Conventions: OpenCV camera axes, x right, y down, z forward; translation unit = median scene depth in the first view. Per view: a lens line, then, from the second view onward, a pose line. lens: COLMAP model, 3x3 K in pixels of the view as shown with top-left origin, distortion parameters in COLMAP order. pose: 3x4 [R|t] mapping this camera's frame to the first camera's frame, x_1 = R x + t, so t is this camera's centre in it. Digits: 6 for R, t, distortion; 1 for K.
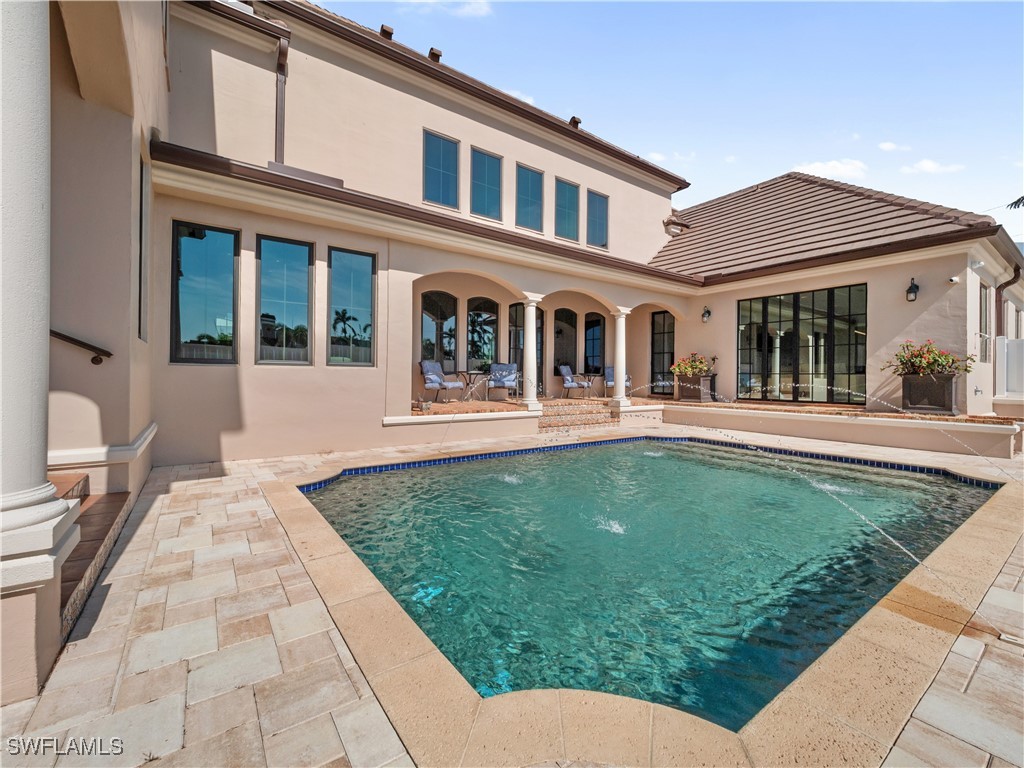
lens RADIAL K [[436.3, 0, 509.7], [0, 436.3, 376.8], [0, 0, 1]] dist [0.000129, -0.000062]
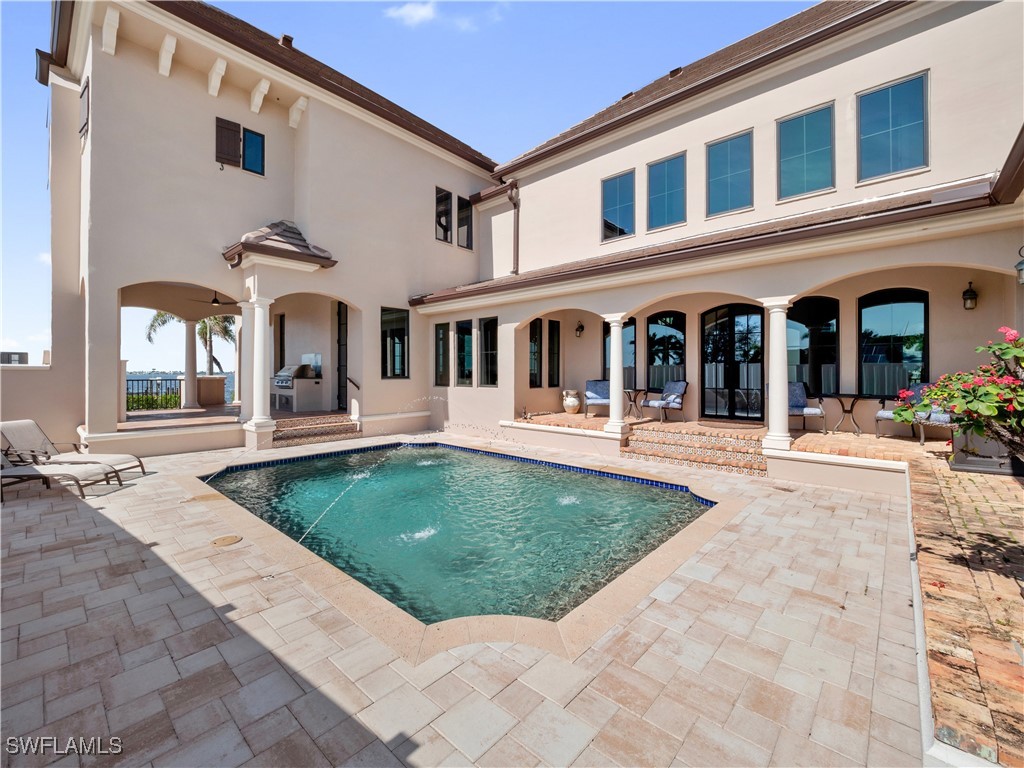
lens RADIAL K [[436.3, 0, 509.4], [0, 436.3, 380.6], [0, 0, 1]] dist [0.000129, -0.000062]
pose [[0.217847, -0.004638, -0.975972, 0.907313], [-0.003033, 0.999981, -0.005429, -0.030706], [0.975978, 0.004143, 0.217829, 0.527720]]
